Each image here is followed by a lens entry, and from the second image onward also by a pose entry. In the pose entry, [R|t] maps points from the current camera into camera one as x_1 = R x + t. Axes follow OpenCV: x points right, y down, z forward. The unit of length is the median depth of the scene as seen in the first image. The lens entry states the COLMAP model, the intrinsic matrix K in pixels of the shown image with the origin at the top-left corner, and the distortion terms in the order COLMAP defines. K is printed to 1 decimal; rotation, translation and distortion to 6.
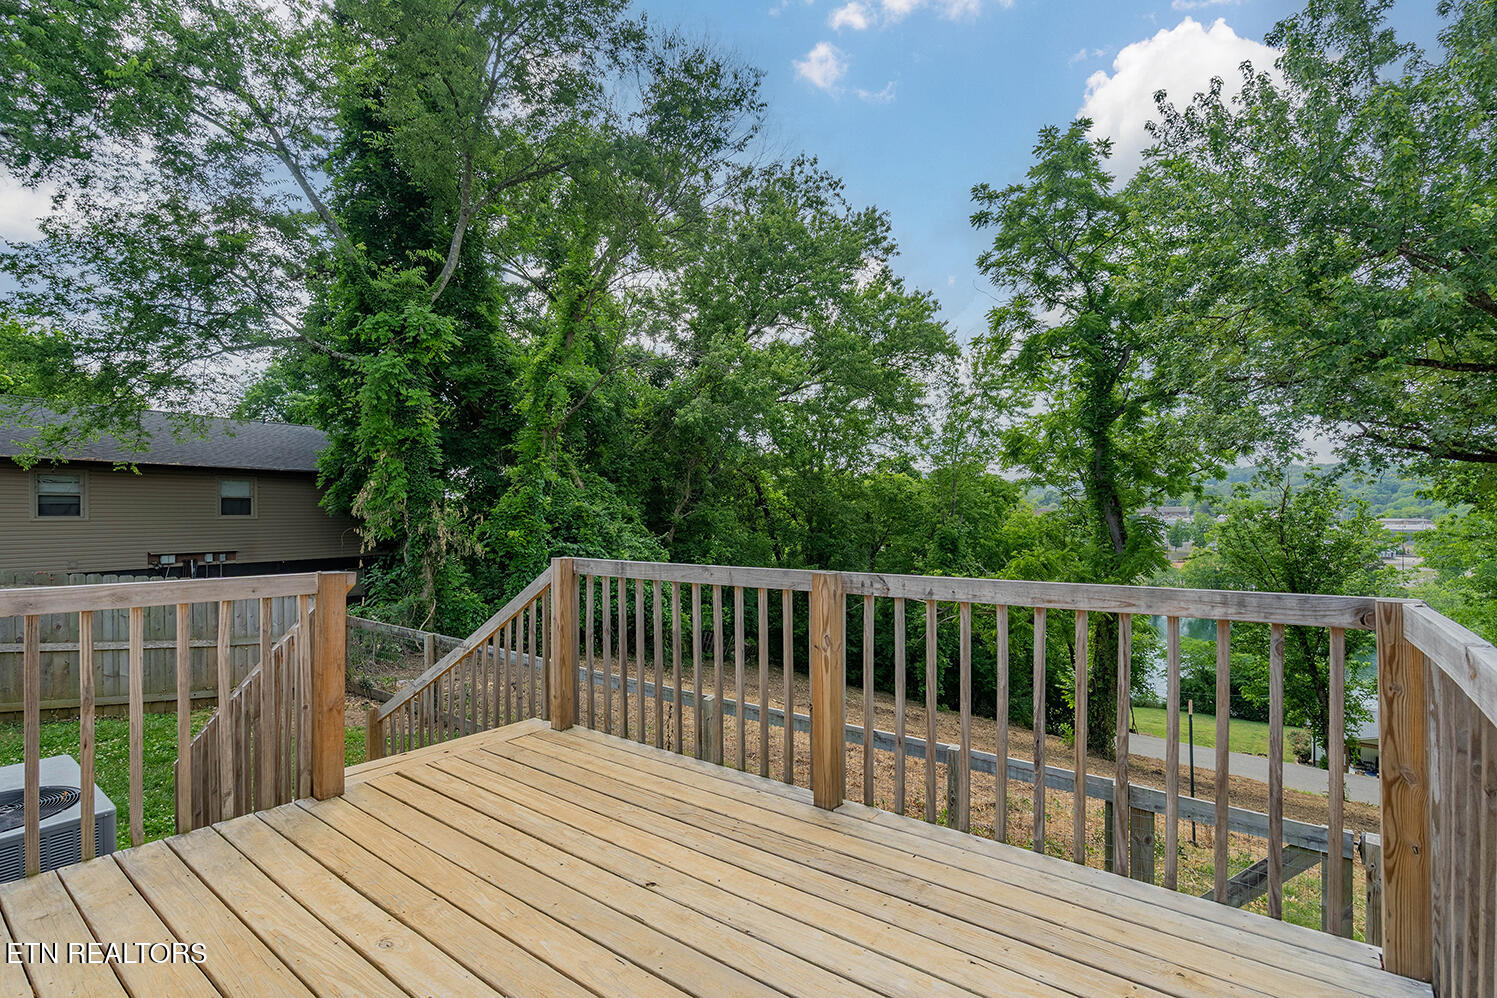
lens RADIAL K [[699.4, 0, 748.7], [0, 699.4, 510.2], [0, 0, 1]] dist [0.002248, -0.000833]
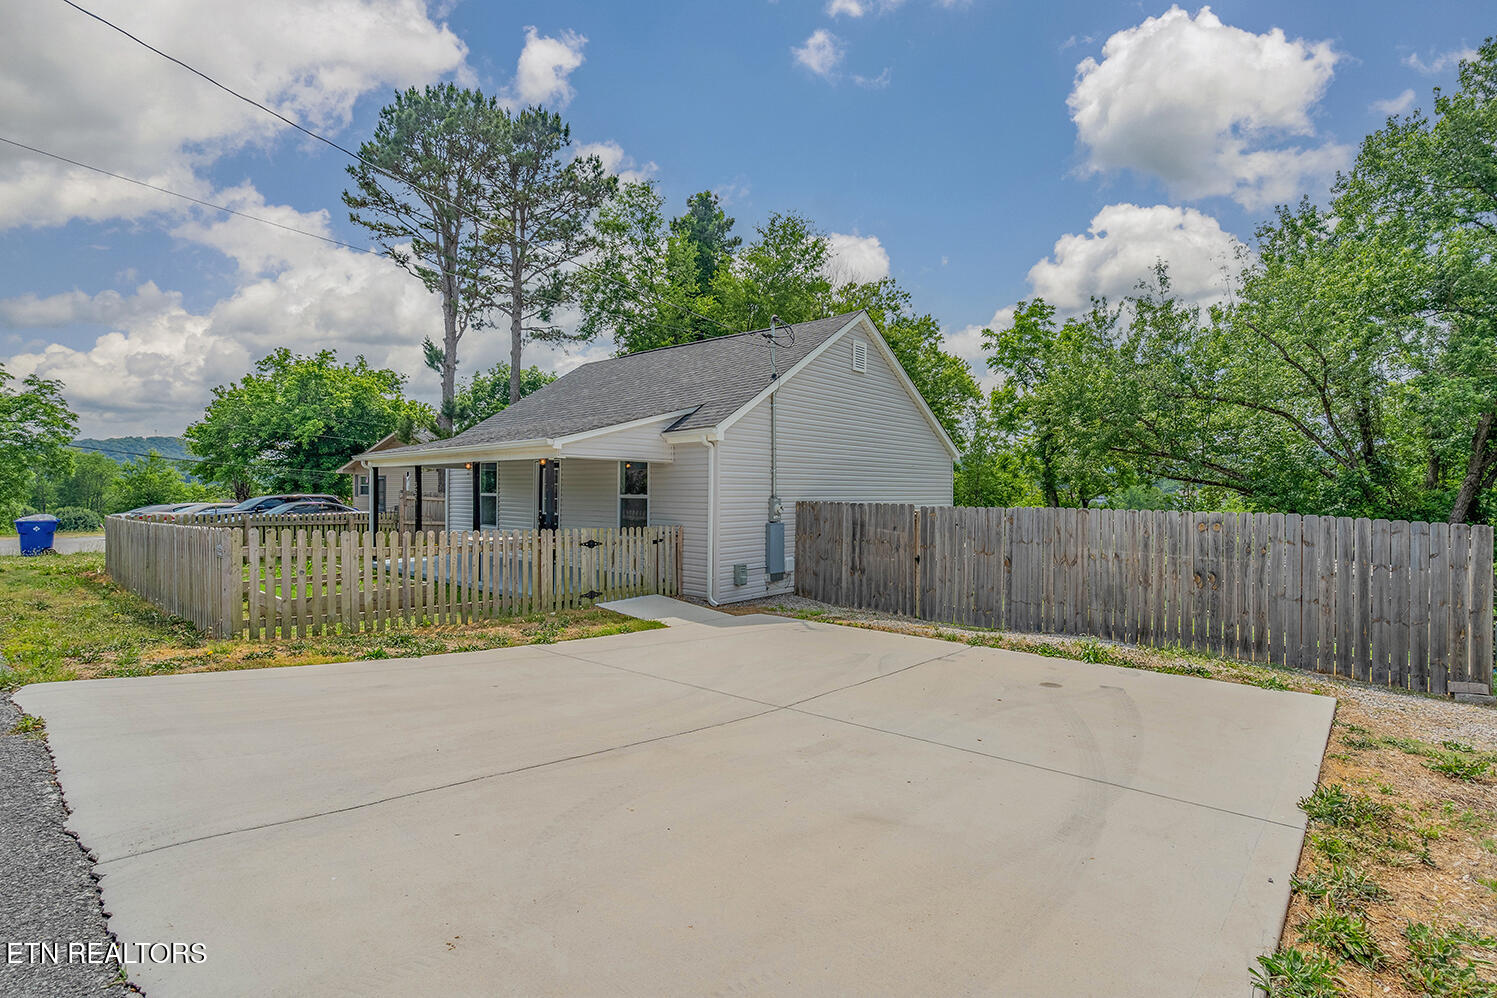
lens RADIAL K [[699.4, 0, 745.1], [0, 699.4, 508.6], [0, 0, 1]] dist [0.002248, -0.000833]
pose [[0.997662, 0.019605, -0.065468, -0.192818], [-0.018271, 0.999614, 0.020925, 0.006993], [0.065853, -0.019680, 0.997635, -0.953269]]
